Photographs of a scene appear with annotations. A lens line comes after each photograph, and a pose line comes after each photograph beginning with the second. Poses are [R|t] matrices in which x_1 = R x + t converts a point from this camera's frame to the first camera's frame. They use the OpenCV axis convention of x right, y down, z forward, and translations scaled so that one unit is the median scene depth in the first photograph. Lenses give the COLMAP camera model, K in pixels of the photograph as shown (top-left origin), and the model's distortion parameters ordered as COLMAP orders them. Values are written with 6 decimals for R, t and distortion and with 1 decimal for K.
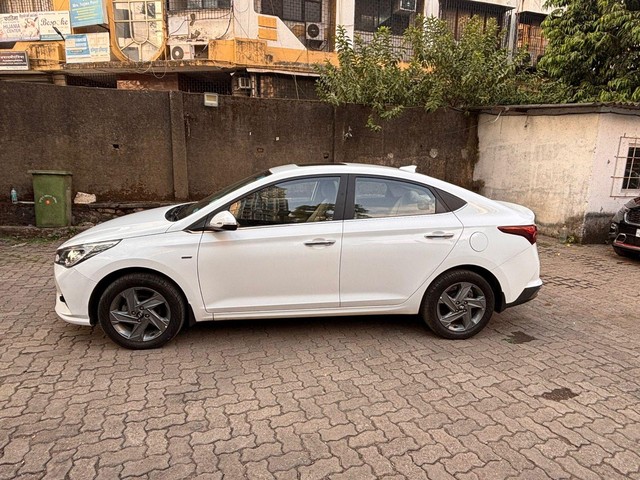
lens RADIAL K [[380.8, 0, 318.8], [0, 380.8, 241.0], [0, 0, 1]] dist [0.007367, -0.009988]
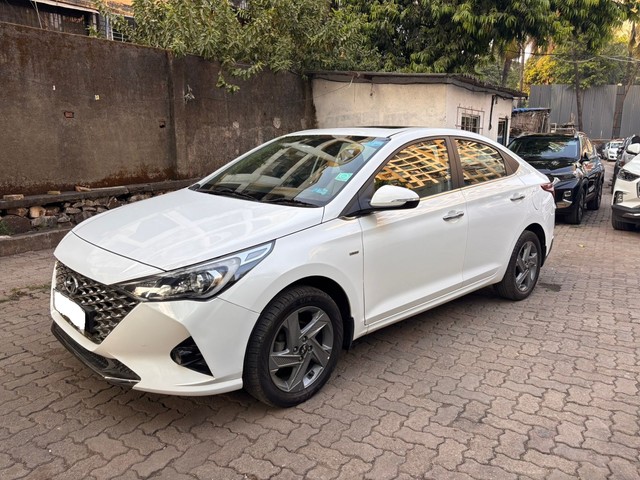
lens RADIAL K [[484.8, 0, 322.0], [0, 484.8, 238.6], [0, 0, 1]] dist [0.026809, -0.025359]
pose [[0.807926, -0.130739, 0.574598, -0.707826], [0.130884, 0.990535, 0.041345, -0.023204], [-0.574565, 0.041802, 0.817391, 0.214011]]
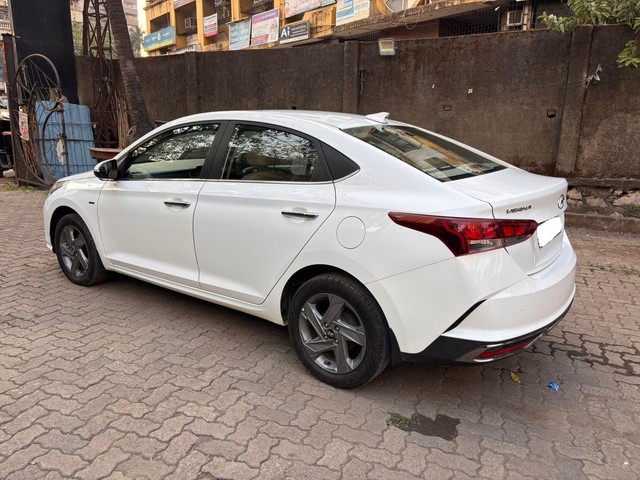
lens RADIAL K [[480.8, 0, 319.9], [0, 480.8, 238.9], [0, 0, 1]] dist [0.013757, 0.005133]
pose [[0.729933, 0.149397, -0.666991, 0.753579], [-0.144391, 0.987502, 0.063171, -0.024421], [0.668093, 0.050198, 0.742383, 0.345765]]
